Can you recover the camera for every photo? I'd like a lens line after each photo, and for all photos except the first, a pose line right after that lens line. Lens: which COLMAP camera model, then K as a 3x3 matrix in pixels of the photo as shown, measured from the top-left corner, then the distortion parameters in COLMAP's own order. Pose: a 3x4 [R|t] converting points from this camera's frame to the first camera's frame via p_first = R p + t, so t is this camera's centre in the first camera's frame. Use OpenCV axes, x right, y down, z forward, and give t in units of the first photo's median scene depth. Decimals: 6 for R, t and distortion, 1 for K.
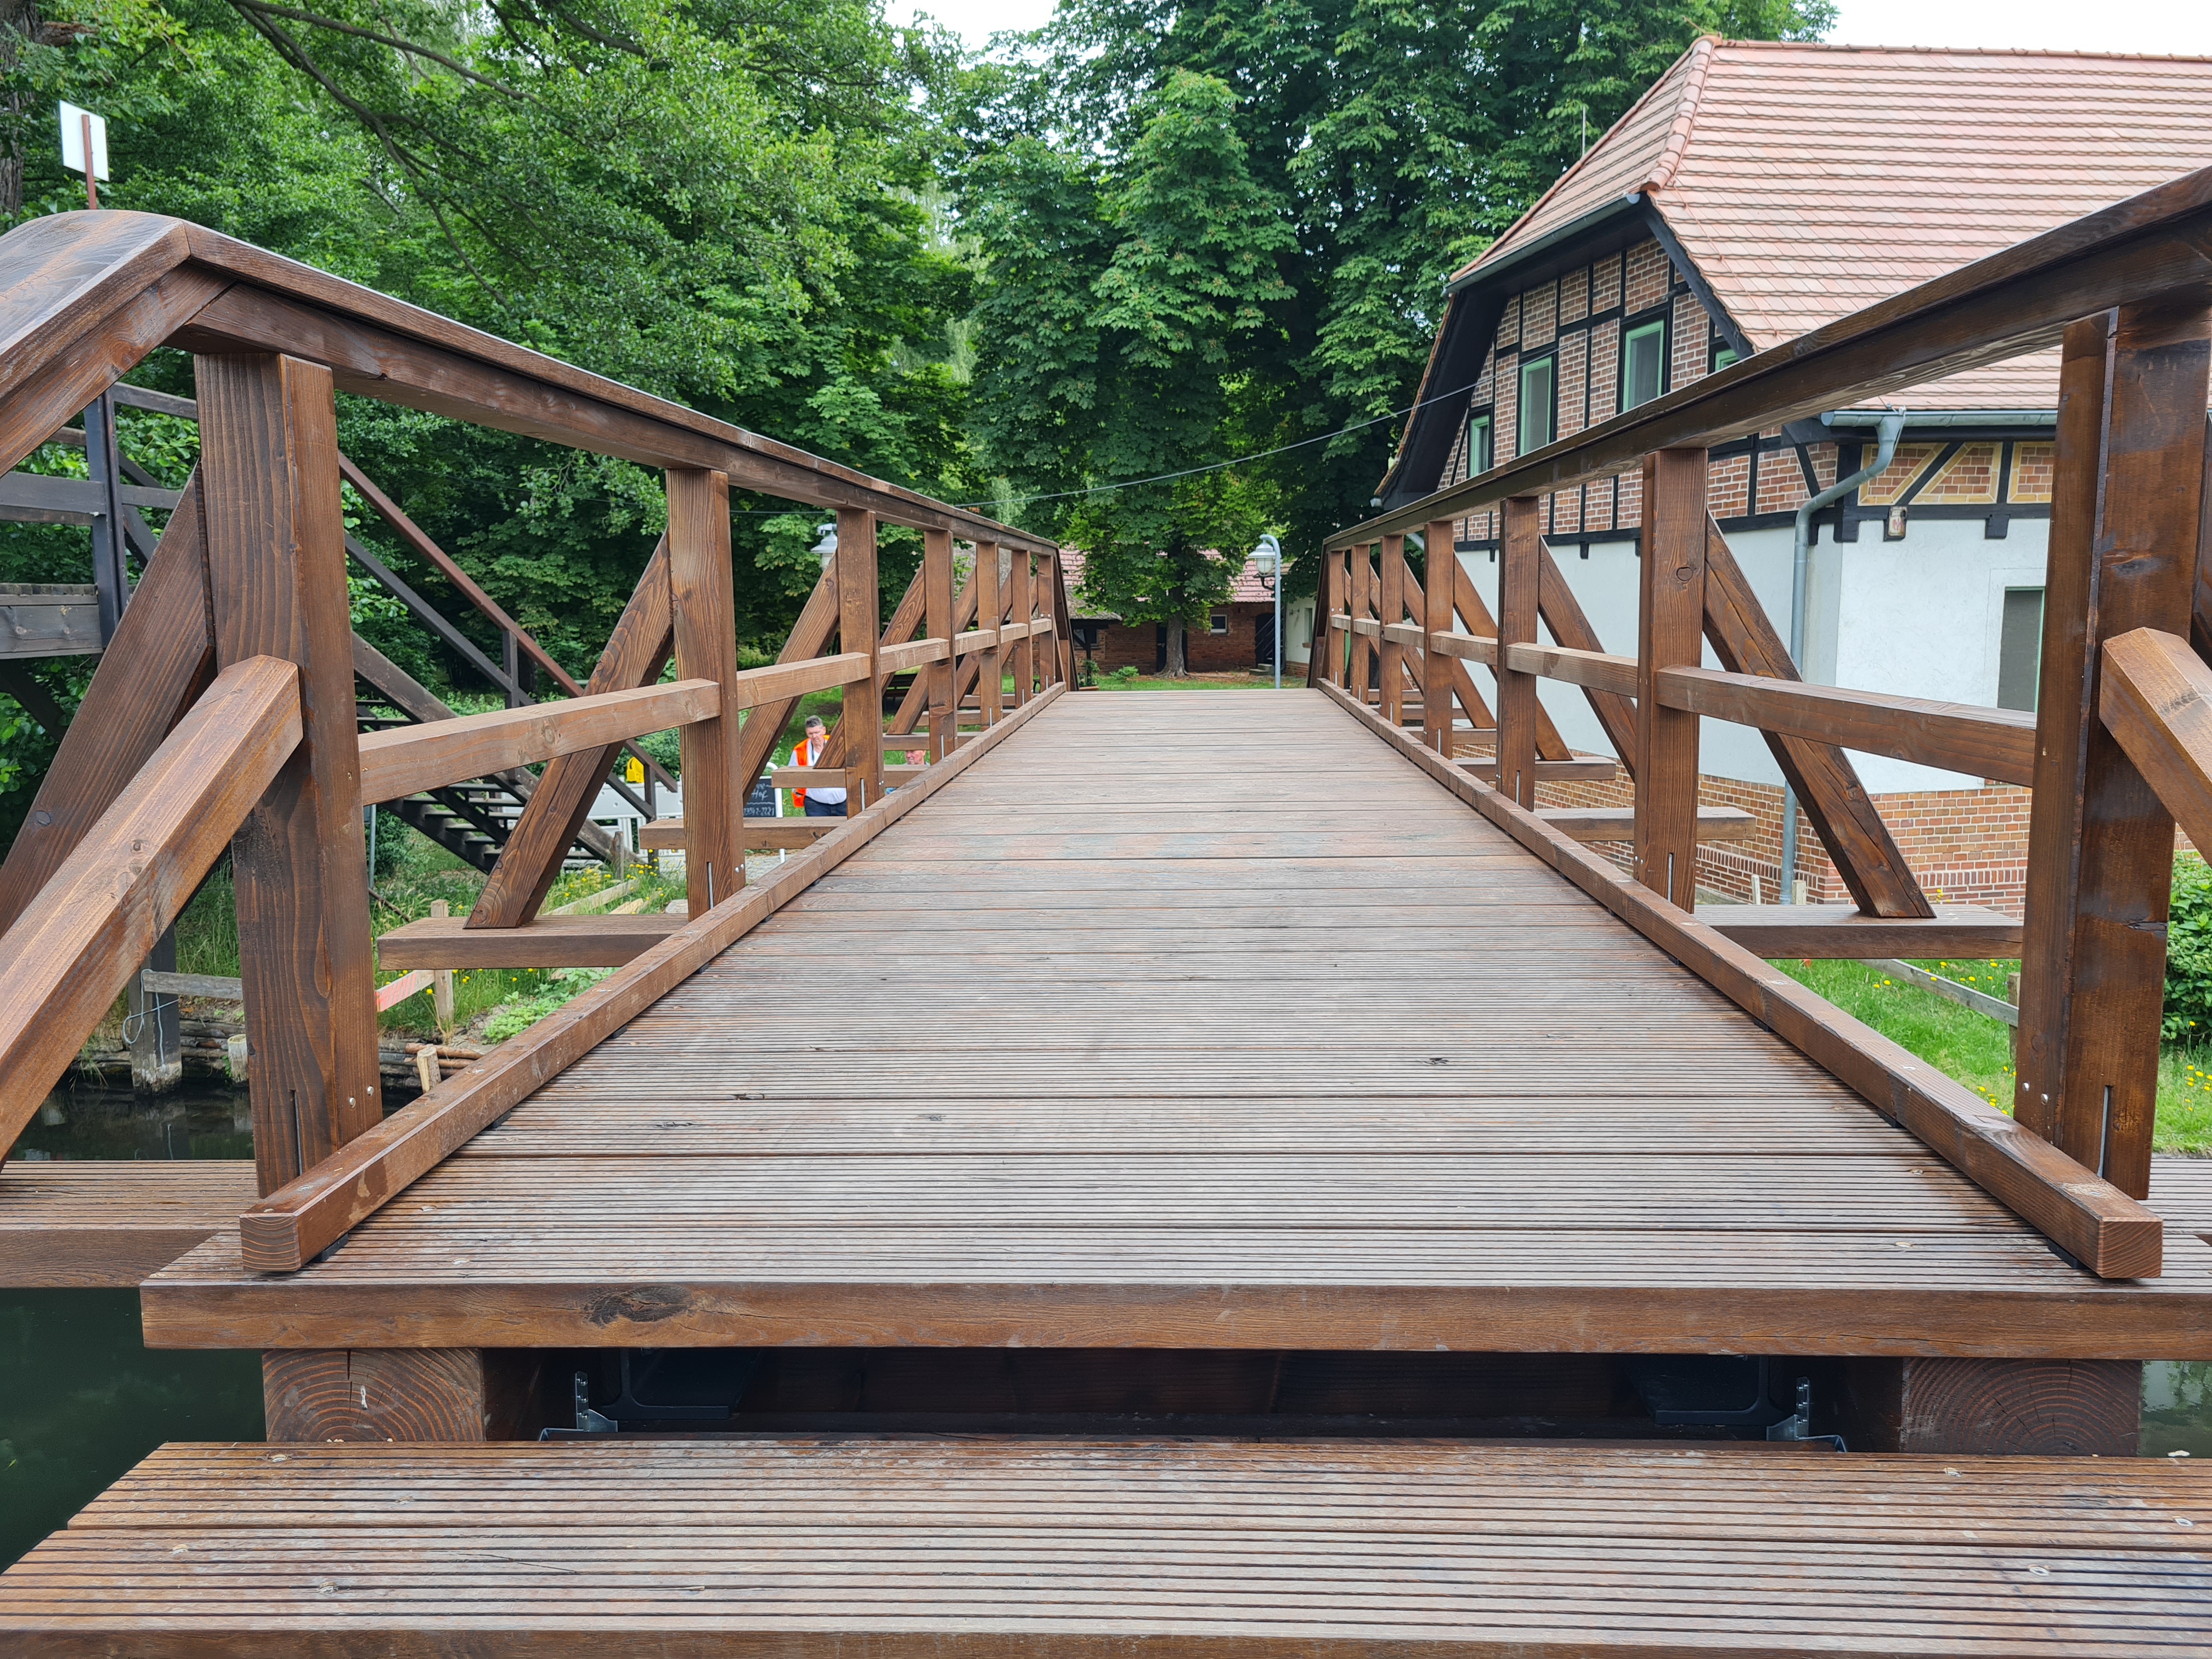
lens RADIAL K [[1657.8, 0, 1124.5], [0, 1657.8, 815.0], [0, 0, 1]] dist [0.045611, -0.029597]
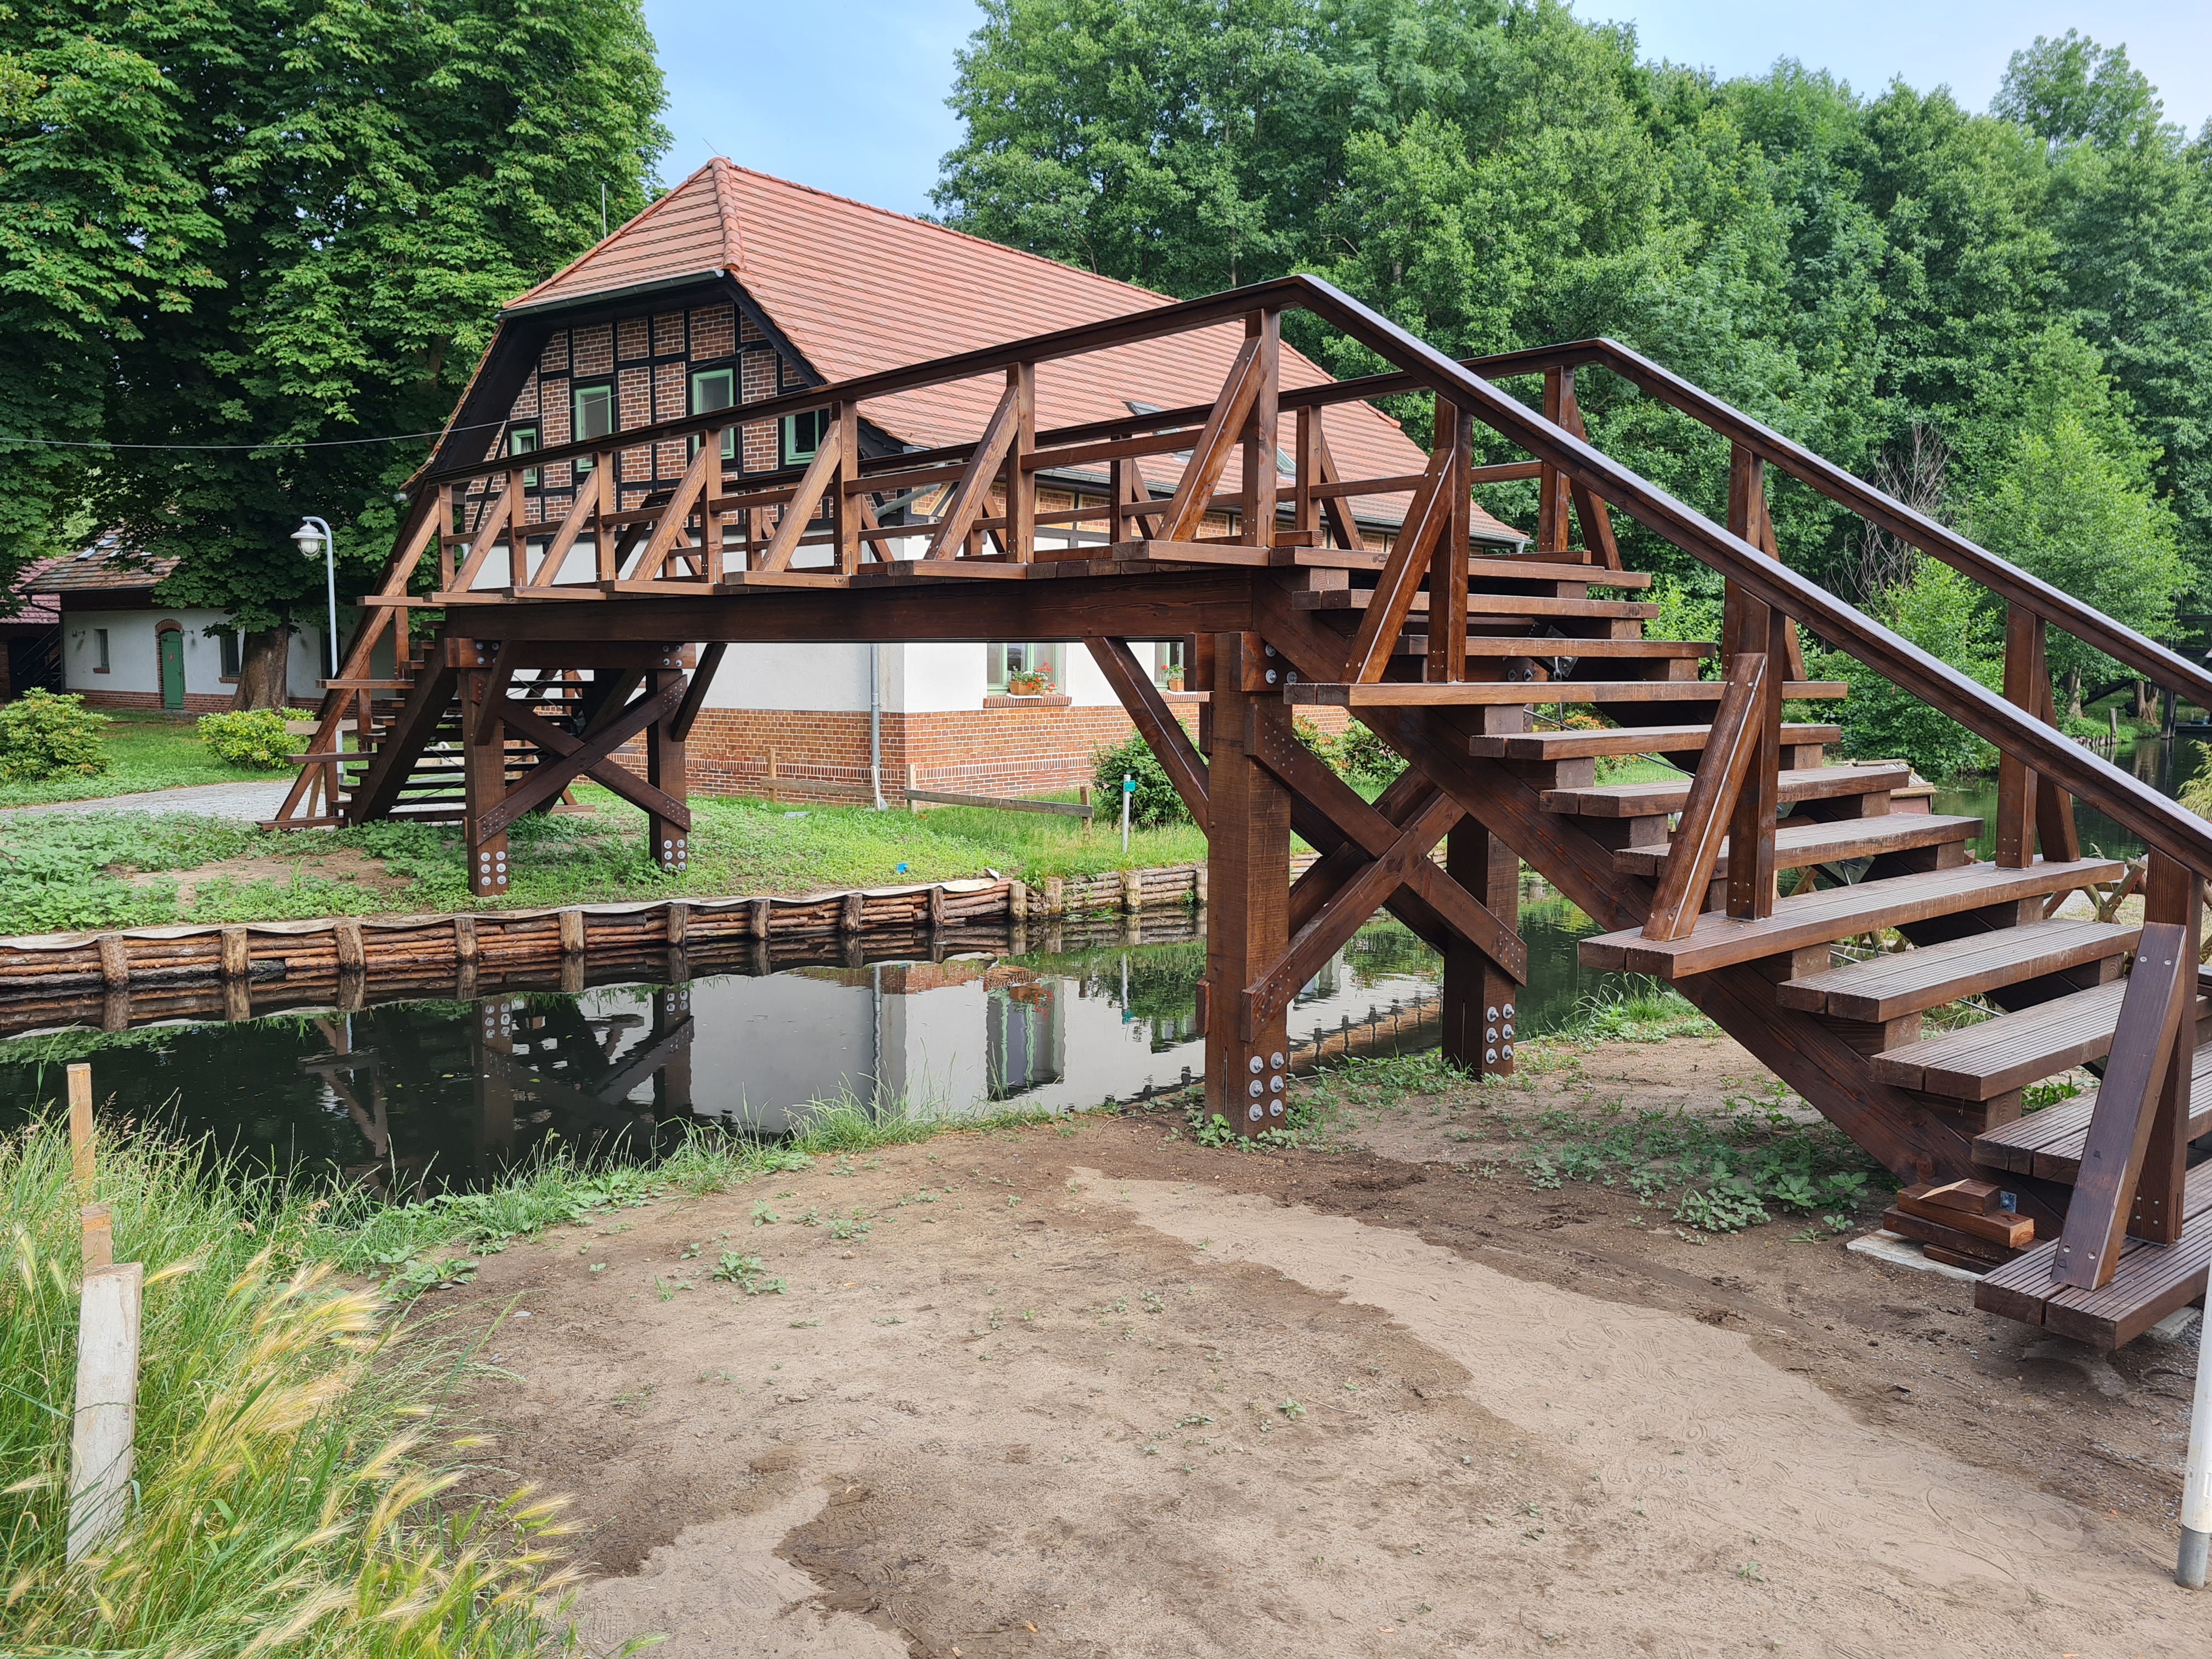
lens RADIAL K [[1661.6, 0, 1106.0], [0, 1661.6, 829.5], [0, 0, 1]] dist [0.073312, -0.064655]
pose [[0.731927, -0.049656, 0.679571, -0.217152], [0.071747, 0.997413, -0.004394, 0.053627], [-0.677595, 0.051974, 0.733597, -0.086448]]
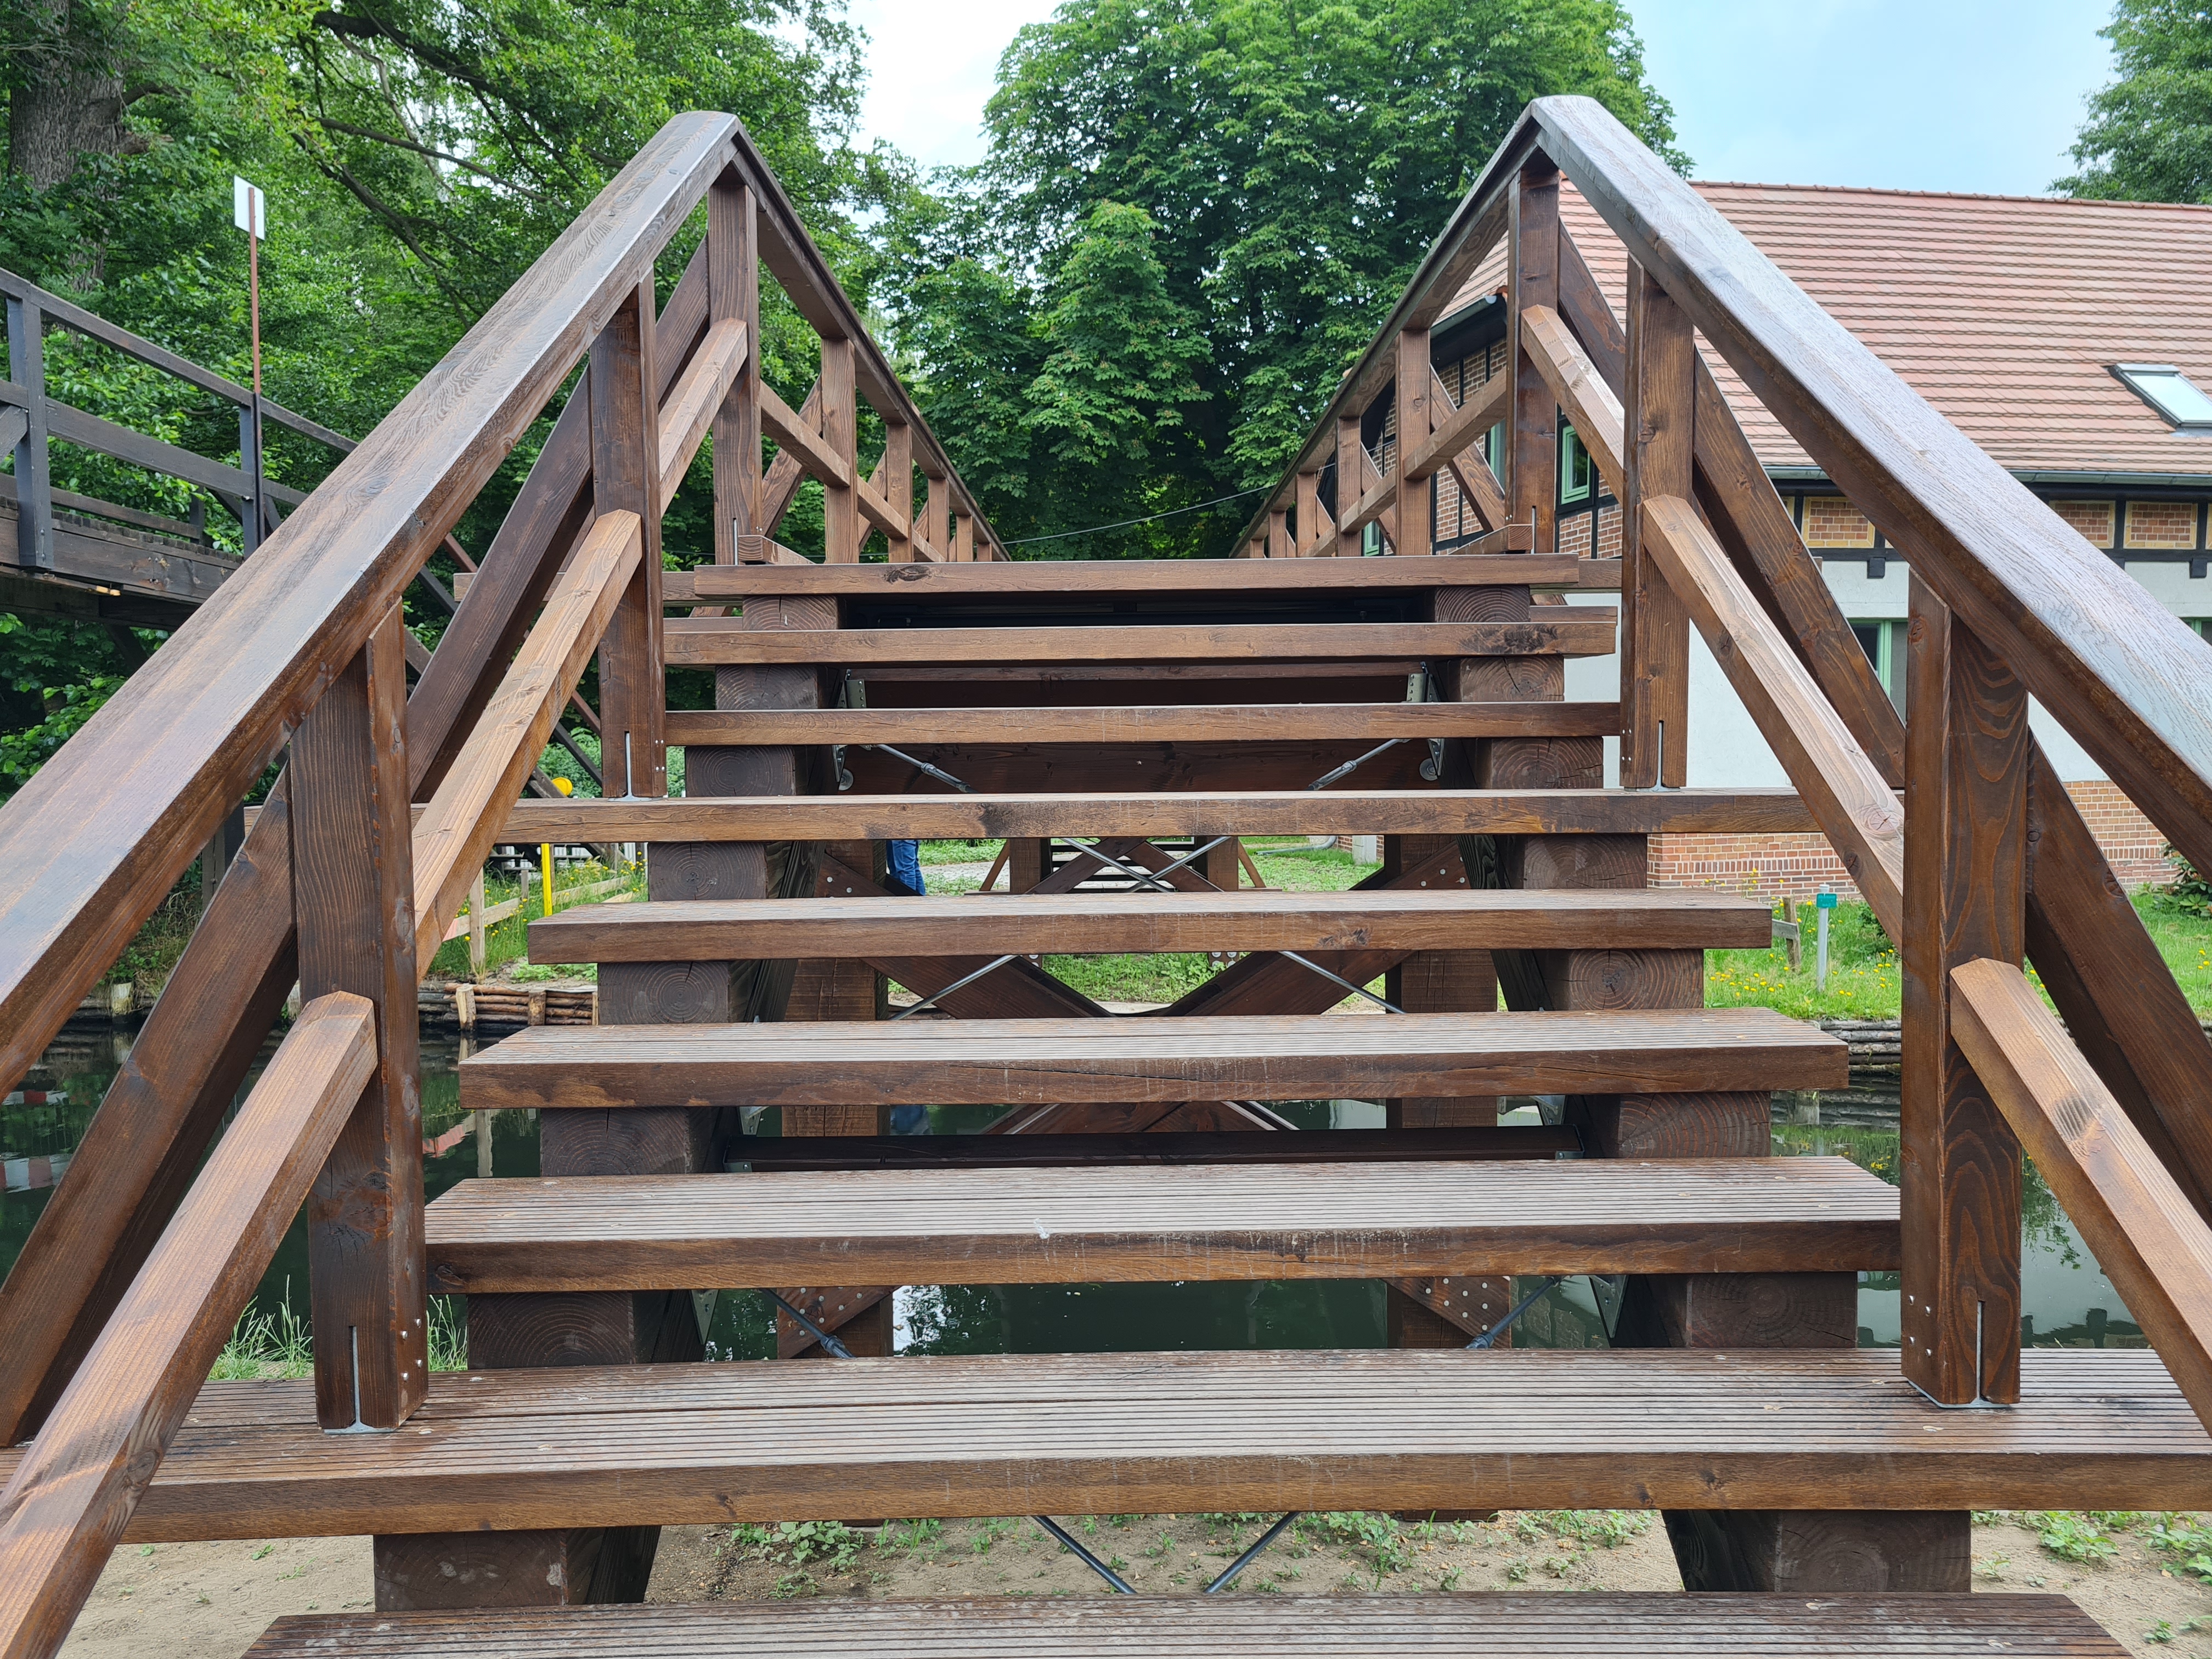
lens RADIAL K [[1656.0, 0, 1106.0], [0, 1656.0, 829.5], [0, 0, 1]] dist [0.030860, -0.004077]
pose [[0.999352, 0.000920, 0.035995, -0.005567], [0.001528, 0.997688, -0.067938, 0.047113], [-0.035974, 0.067949, 0.997040, -0.076051]]
